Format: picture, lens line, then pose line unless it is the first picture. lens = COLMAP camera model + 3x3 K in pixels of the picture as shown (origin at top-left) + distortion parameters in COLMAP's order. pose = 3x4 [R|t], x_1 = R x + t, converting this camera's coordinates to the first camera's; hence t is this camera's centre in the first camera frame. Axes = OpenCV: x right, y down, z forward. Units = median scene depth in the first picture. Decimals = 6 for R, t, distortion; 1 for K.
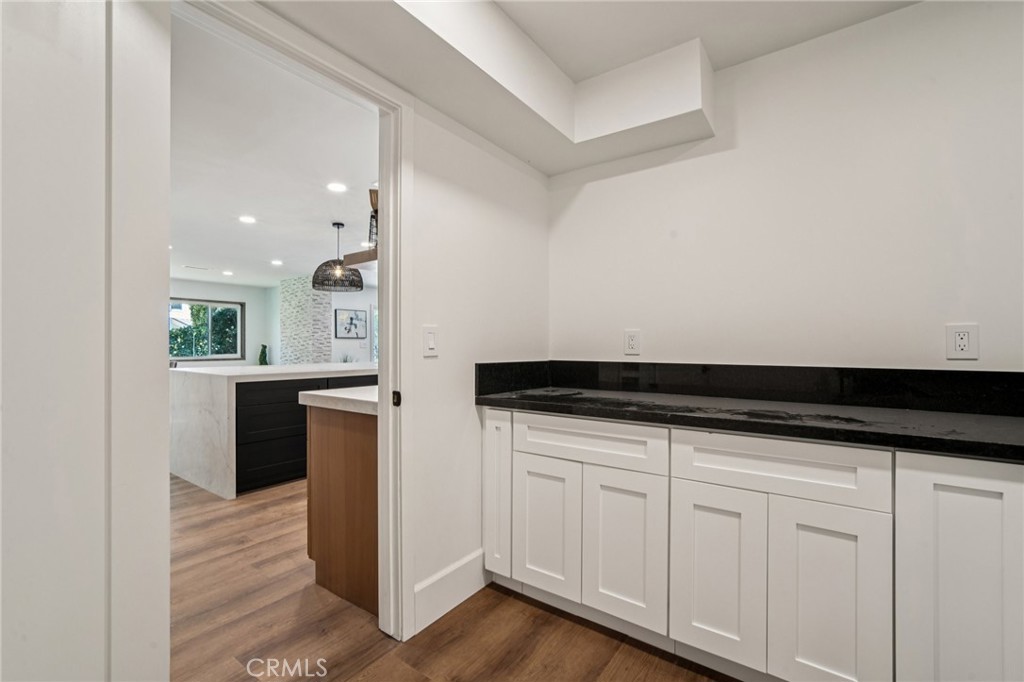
lens RADIAL K [[457.8, 0, 499.5], [0, 457.8, 343.0], [0, 0, 1]] dist [-0.016090, 0.006377]
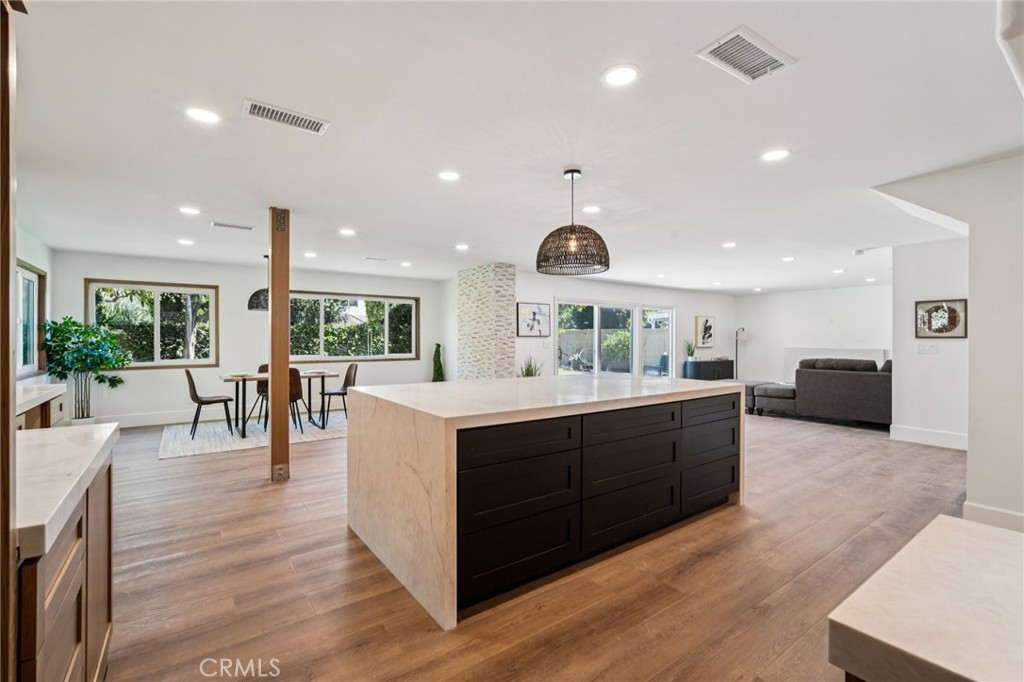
lens RADIAL K [[457.8, 0, 506.3], [0, 457.8, 341.5], [0, 0, 1]] dist [-0.016090, 0.006377]
pose [[0.957993, 0.004811, -0.286750, -0.131608], [-0.001632, 0.999935, 0.011325, -0.011149], [0.286786, -0.010381, 0.957938, 0.172665]]
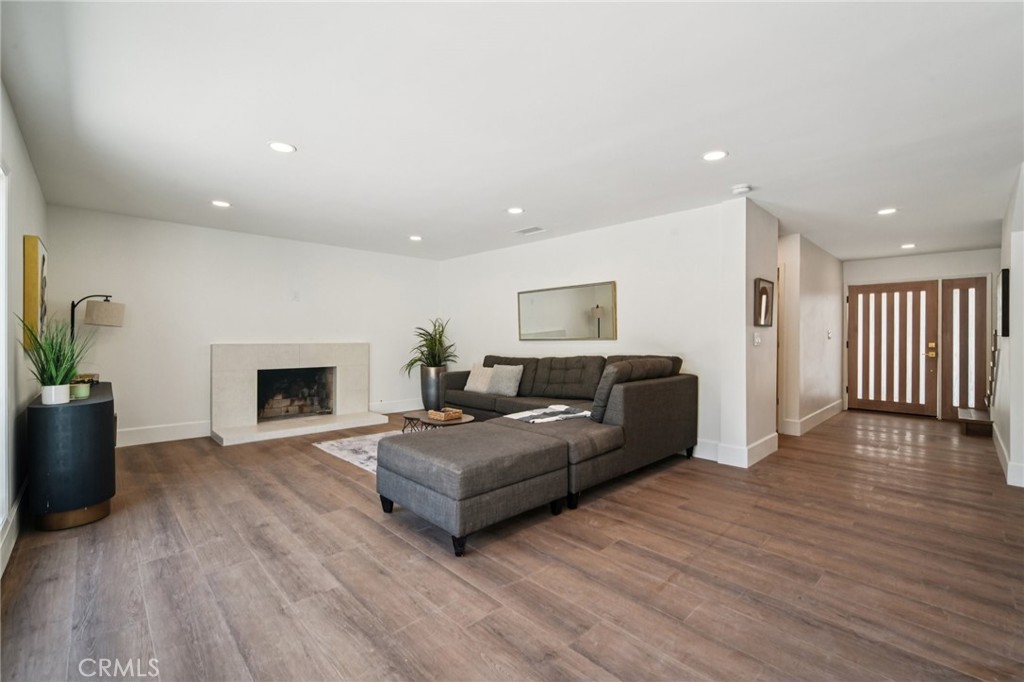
lens RADIAL K [[441.8, 0, 504.4], [0, 441.8, 337.2], [0, 0, 1]] dist [-0.006486, 0.000052]
pose [[0.156181, 0.000218, 0.987728, -0.256411], [-0.010796, 0.999941, 0.001486, 0.003631], [-0.987669, -0.010895, 0.156175, 1.068462]]
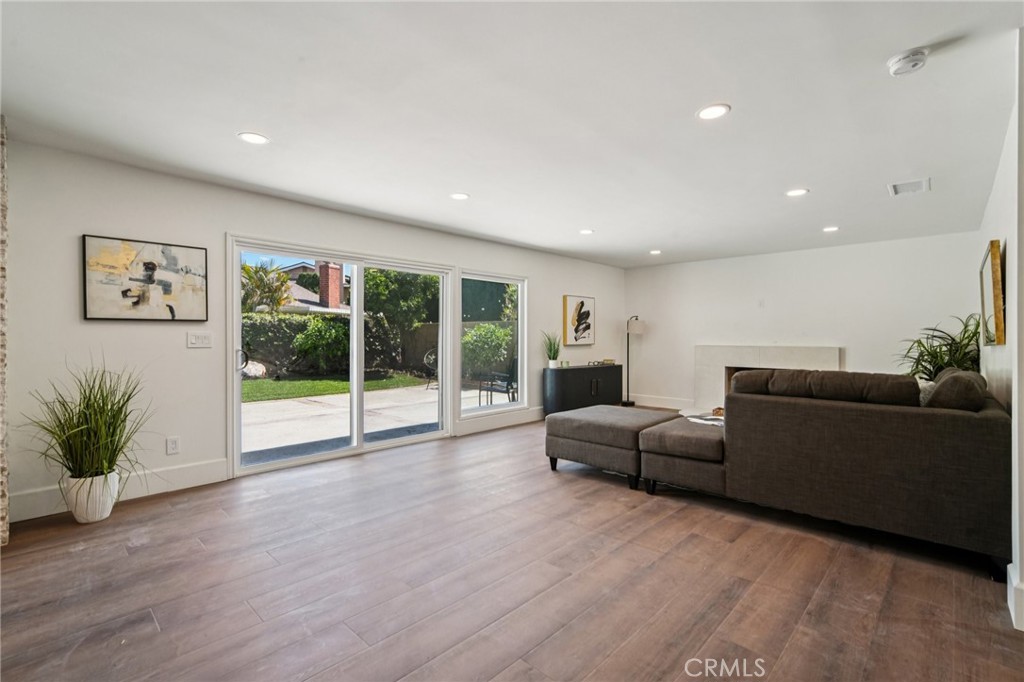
lens RADIAL K [[457.8, 0, 508.1], [0, 457.8, 338.0], [0, 0, 1]] dist [-0.016090, 0.006377]
pose [[0.993281, 0.002170, -0.115704, -0.004661], [-0.001369, 0.999975, 0.006997, -0.000052], [0.115716, -0.006791, 0.993259, 0.691717]]
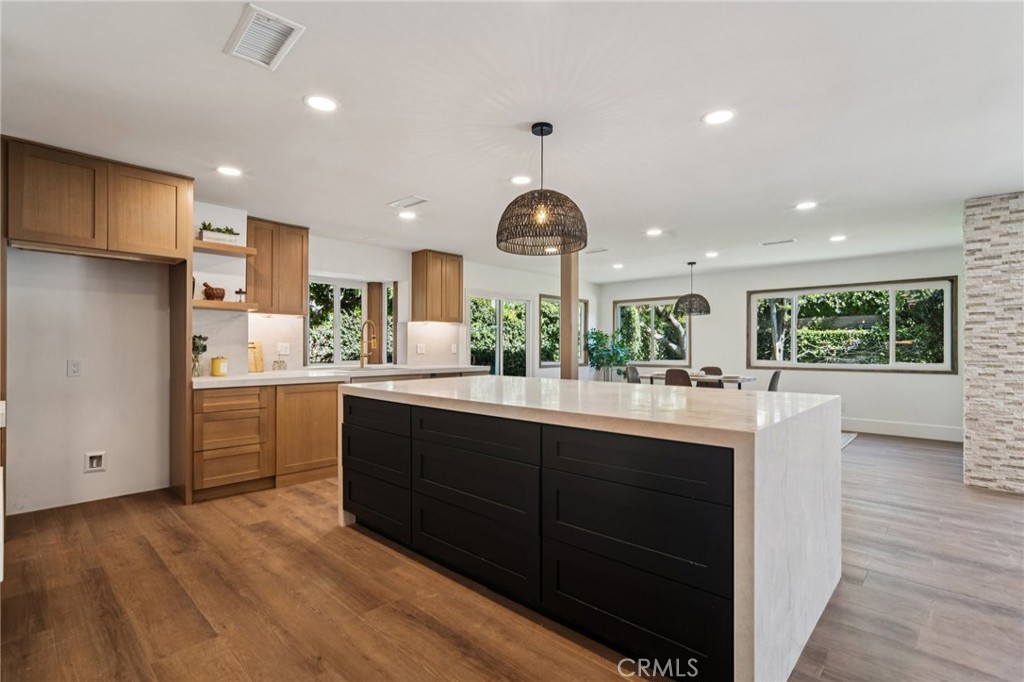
lens RADIAL K [[478.3, 0, 510.2], [0, 478.3, 342.5], [0, 0, 1]] dist [-0.011095, 0.003713]
pose [[-0.104591, -0.008492, -0.994479, 0.109069], [0.003878, 0.999952, -0.008946, -0.000056], [0.994508, -0.004792, -0.104553, 0.525905]]
